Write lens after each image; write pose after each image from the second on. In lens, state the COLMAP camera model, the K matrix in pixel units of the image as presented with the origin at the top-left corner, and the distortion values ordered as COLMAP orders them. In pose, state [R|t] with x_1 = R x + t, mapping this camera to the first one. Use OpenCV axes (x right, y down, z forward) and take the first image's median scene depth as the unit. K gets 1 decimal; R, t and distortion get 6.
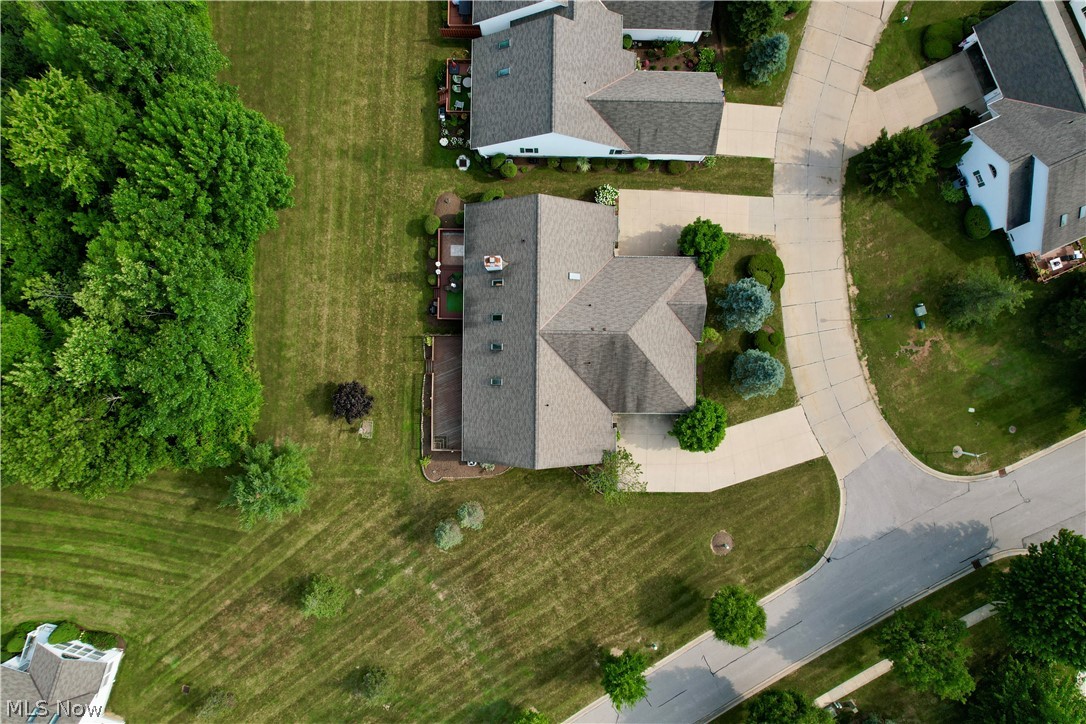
lens RADIAL K [[690.3, 0, 542.2], [0, 690.3, 363.8], [0, 0, 1]] dist [-0.042225, 0.018691]
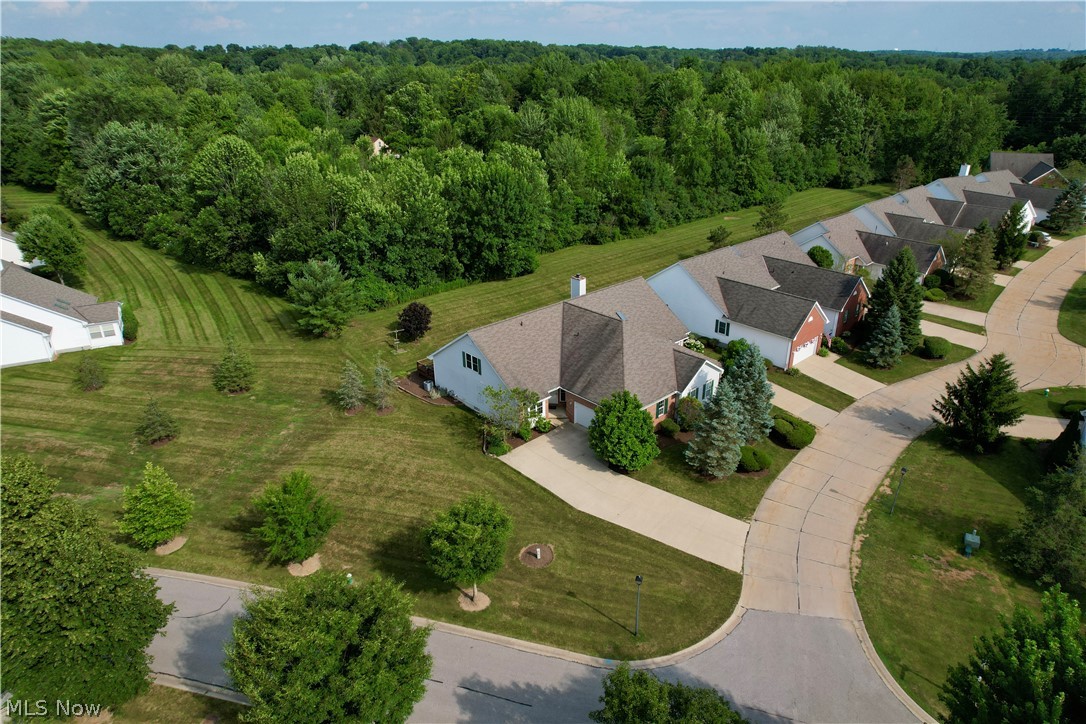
lens RADIAL K [[690.3, 0, 542.6], [0, 690.3, 355.6], [0, 0, 1]] dist [-0.042225, 0.018691]
pose [[0.684559, 0.283634, -0.671513, 0.668018], [-0.728946, 0.261207, -0.632779, 0.637792], [-0.004073, 0.922671, 0.385566, 0.556239]]
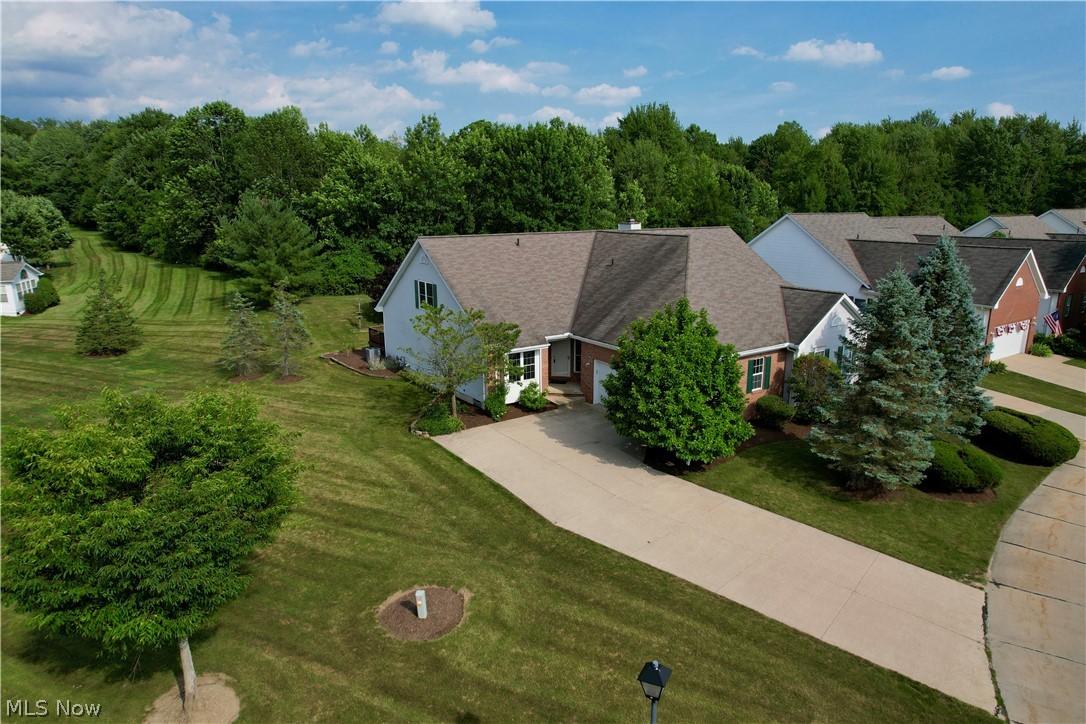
lens RADIAL K [[690.3, 0, 548.0], [0, 690.3, 357.8], [0, 0, 1]] dist [-0.042225, 0.018691]
pose [[0.576889, 0.182194, -0.796244, 0.484776], [-0.816660, 0.109162, -0.566702, 0.364321], [-0.016330, 0.977184, 0.211764, 0.846814]]
